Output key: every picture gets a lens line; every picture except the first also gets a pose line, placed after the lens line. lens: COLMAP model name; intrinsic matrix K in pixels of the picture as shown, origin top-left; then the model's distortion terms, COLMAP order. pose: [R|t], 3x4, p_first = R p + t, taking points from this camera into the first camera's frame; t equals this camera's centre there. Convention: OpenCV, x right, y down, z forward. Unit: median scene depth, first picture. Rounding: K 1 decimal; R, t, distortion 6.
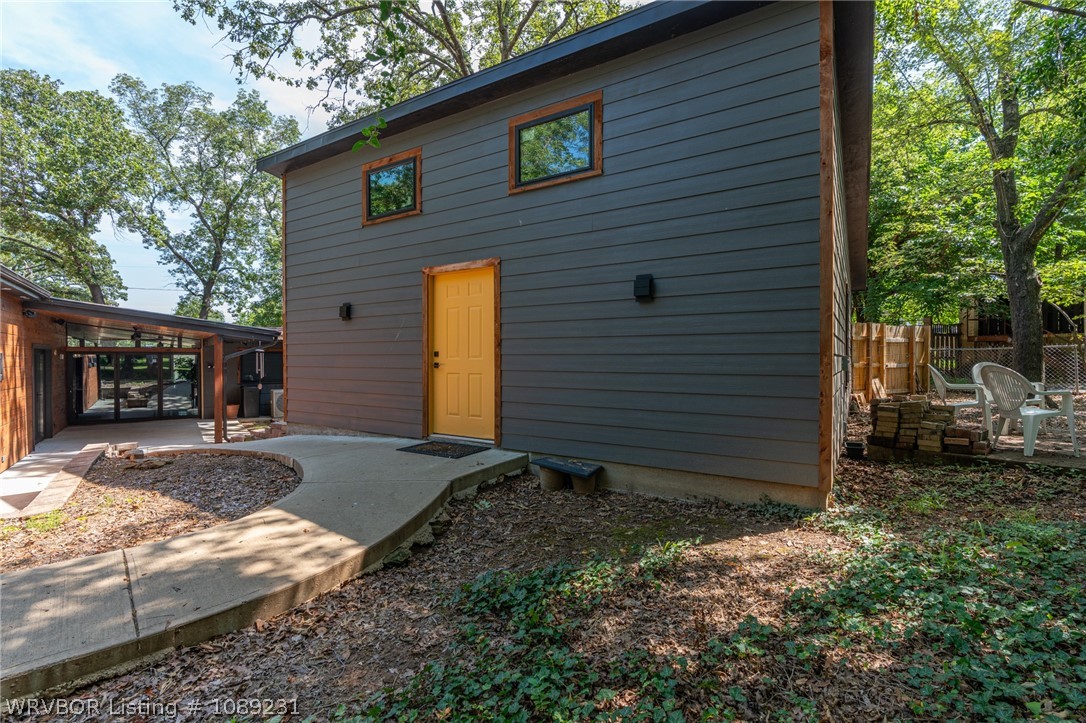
lens RADIAL K [[486.5, 0, 541.5], [0, 486.5, 359.5], [0, 0, 1]] dist [-0.008061, 0.001434]
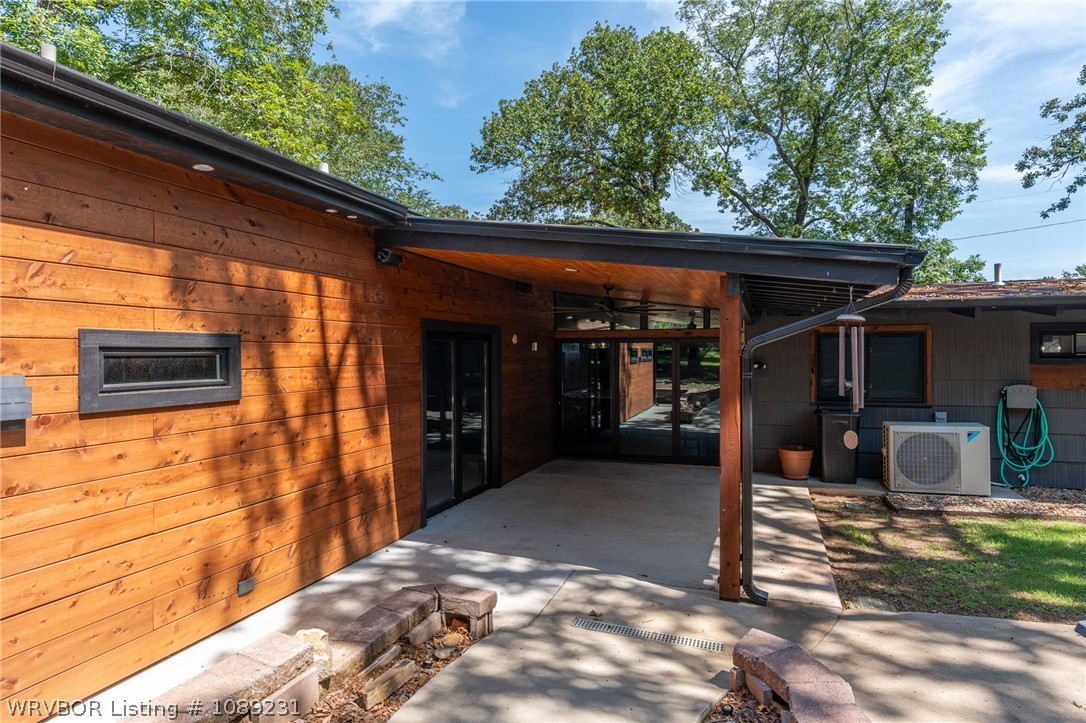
lens RADIAL K [[612.7, 0, 539.0], [0, 612.7, 356.9], [0, 0, 1]] dist [-0.001208, -0.001240]
pose [[0.528872, 0.004400, -0.848690, -0.694655], [0.002003, 0.999977, 0.006432, 0.004723], [0.848699, -0.005101, 0.528851, 1.223305]]
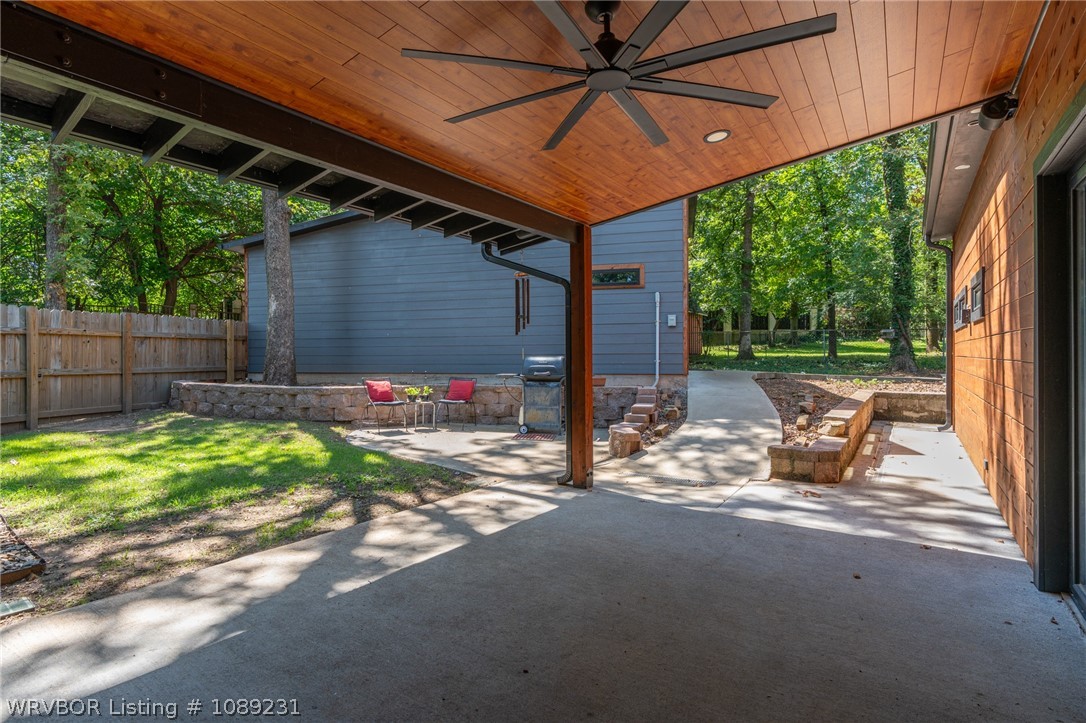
lens RADIAL K [[526.8, 0, 550.4], [0, 526.8, 353.6], [0, 0, 1]] dist [0.000586, 0.000361]
pose [[-0.327789, 0.002700, 0.944747, -2.029687], [0.004993, 0.999987, -0.001126, 0.106279], [-0.944738, 0.004348, -0.327798, 2.151373]]
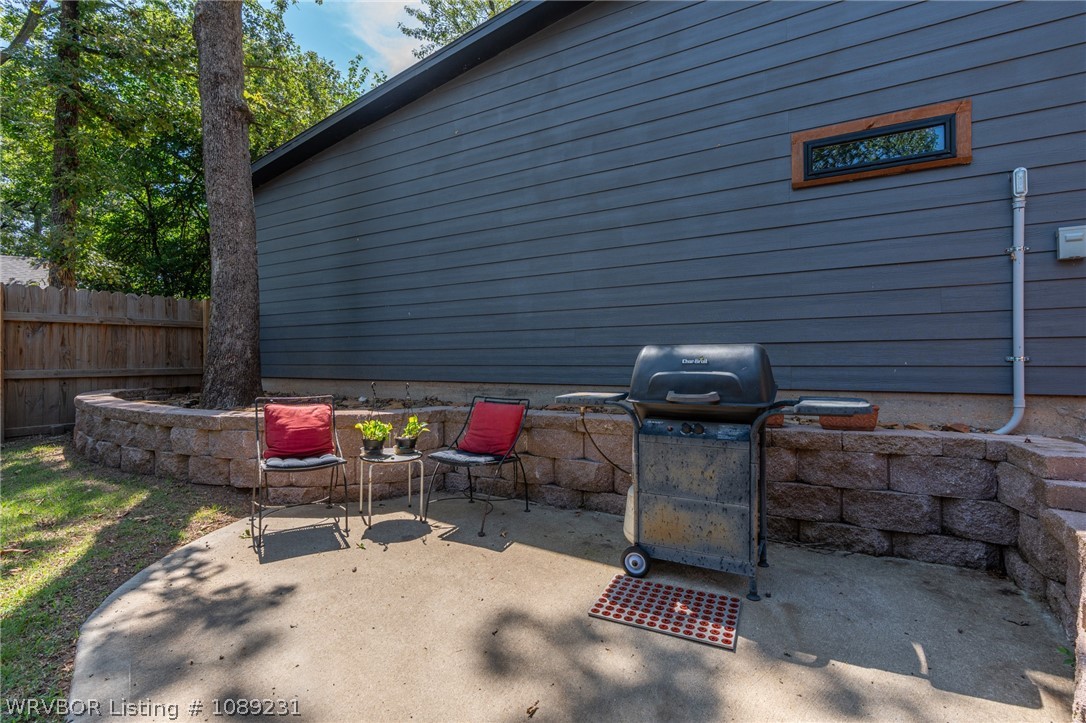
lens RADIAL K [[513.6, 0, 541.8], [0, 513.6, 356.2], [0, 0, 1]] dist [-0.005898, 0.000487]
pose [[-0.050375, -0.000592, 0.998730, -1.180173], [0.008441, 0.999964, 0.001019, 0.120777], [-0.998695, 0.008482, -0.050368, 1.879658]]
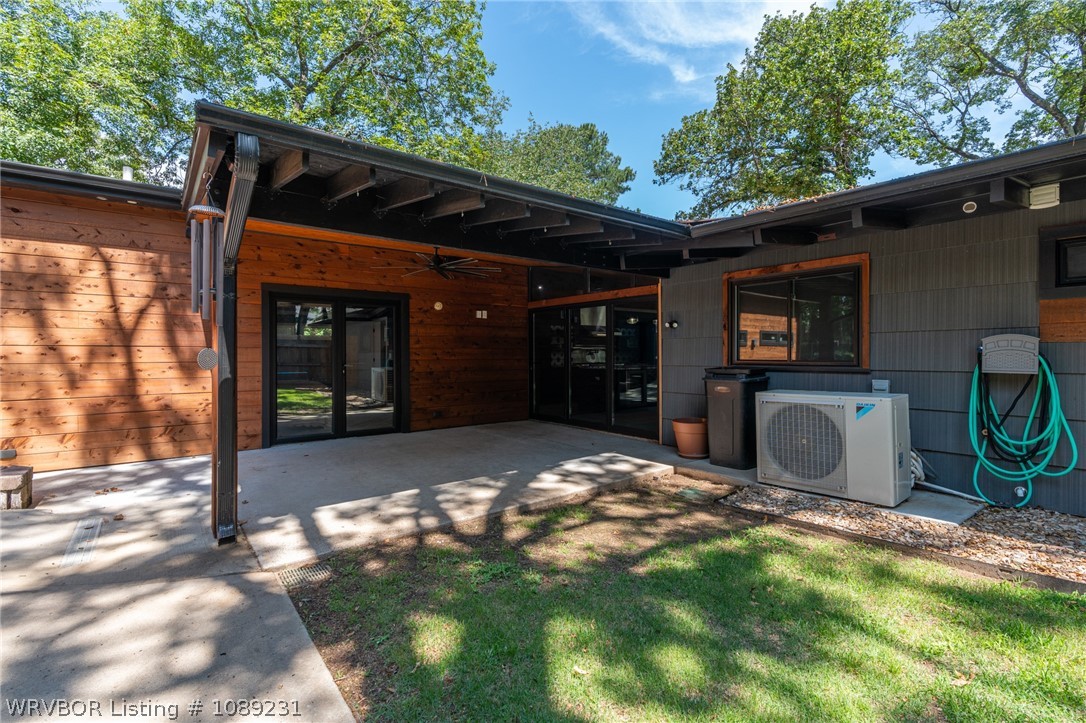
lens RADIAL K [[486.5, 0, 541.5], [0, 486.5, 359.5], [0, 0, 1]] dist [-0.008061, 0.001434]
pose [[0.003810, 0.012656, -0.999913, -0.649009], [0.002981, 0.999915, 0.012667, 0.100009], [0.999988, -0.003029, 0.003772, 2.219798]]
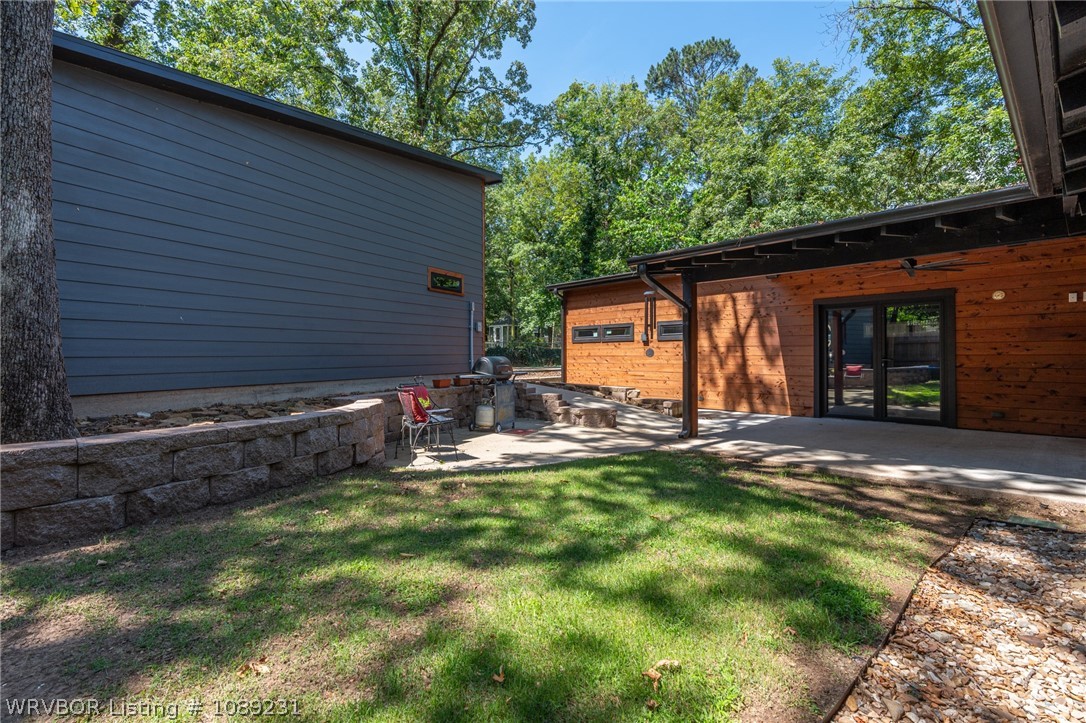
lens RADIAL K [[483.3, 0, 542.7], [0, 483.3, 351.2], [0, 0, 1]] dist [-0.009895, 0.000124]
pose [[-0.996077, 0.006336, -0.088267, -0.752560], [0.007014, 0.999948, -0.007380, 0.108843], [0.088216, -0.007970, -0.996069, 3.011447]]
